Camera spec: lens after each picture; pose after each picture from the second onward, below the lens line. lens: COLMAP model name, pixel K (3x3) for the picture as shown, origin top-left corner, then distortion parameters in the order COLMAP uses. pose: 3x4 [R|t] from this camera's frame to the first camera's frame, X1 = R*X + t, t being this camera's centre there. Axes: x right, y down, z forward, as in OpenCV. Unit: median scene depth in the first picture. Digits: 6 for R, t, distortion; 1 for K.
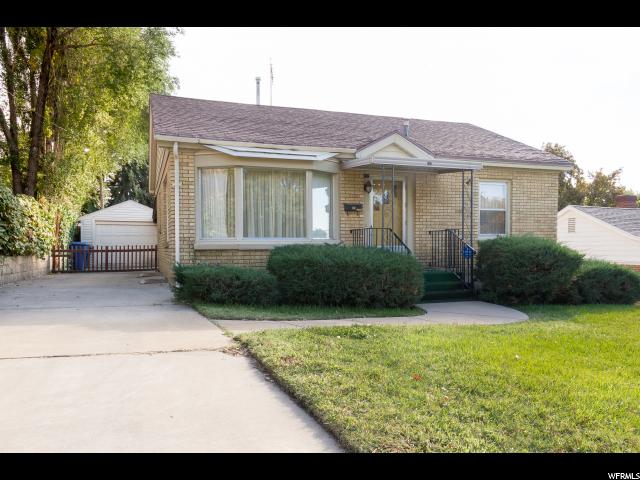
lens RADIAL K [[256.9, 0, 320.0], [0, 256.9, 240.0], [0, 0, 1]] dist [0.000260, 0.000256]
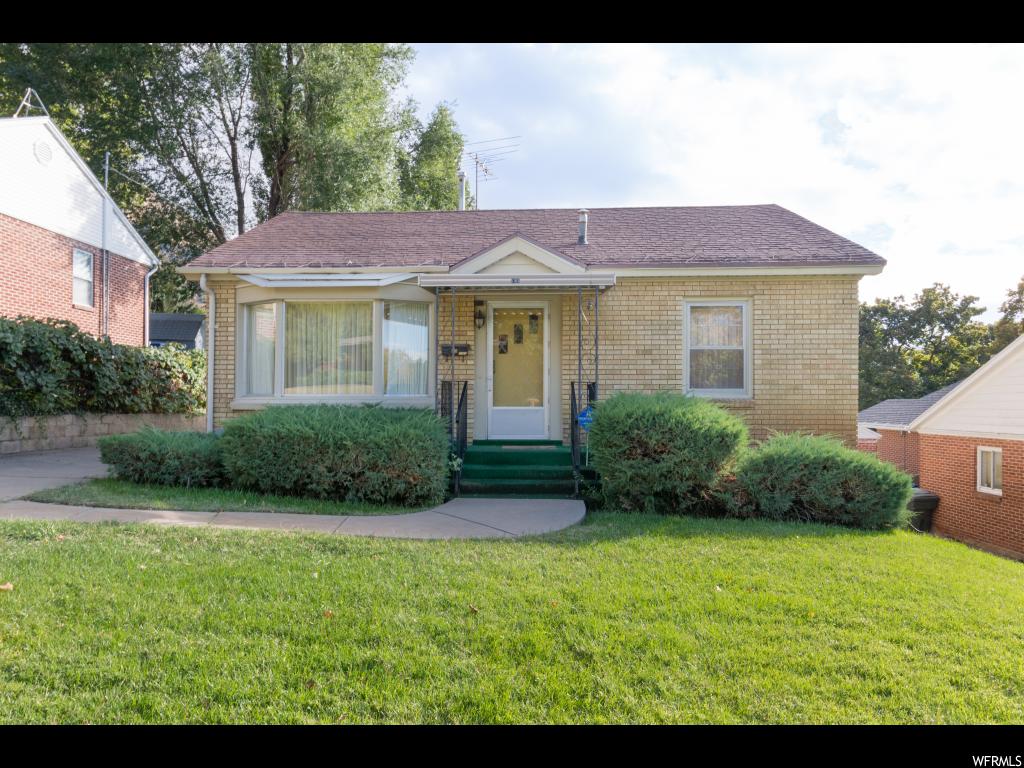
lens RADIAL K [[362.4, 0, 512.4], [0, 362.4, 392.2], [0, 0, 1]] dist [0.001041, -0.000064]
pose [[0.974931, 0.003376, -0.222481, 0.497544], [-0.004384, 0.999982, -0.004034, -0.011226], [0.222463, 0.004908, 0.974929, 0.091276]]
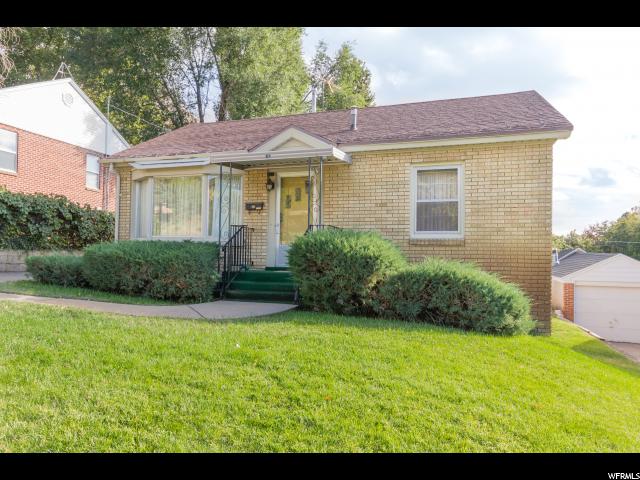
lens RADIAL K [[256.9, 0, 320.0], [0, 256.9, 240.0], [0, 0, 1]] dist [0.000260, 0.000256]
pose [[0.926937, 0.003921, -0.375197, 0.761687], [-0.008704, 0.999901, -0.011054, 0.016696], [0.375116, 0.013512, 0.926879, 0.153657]]
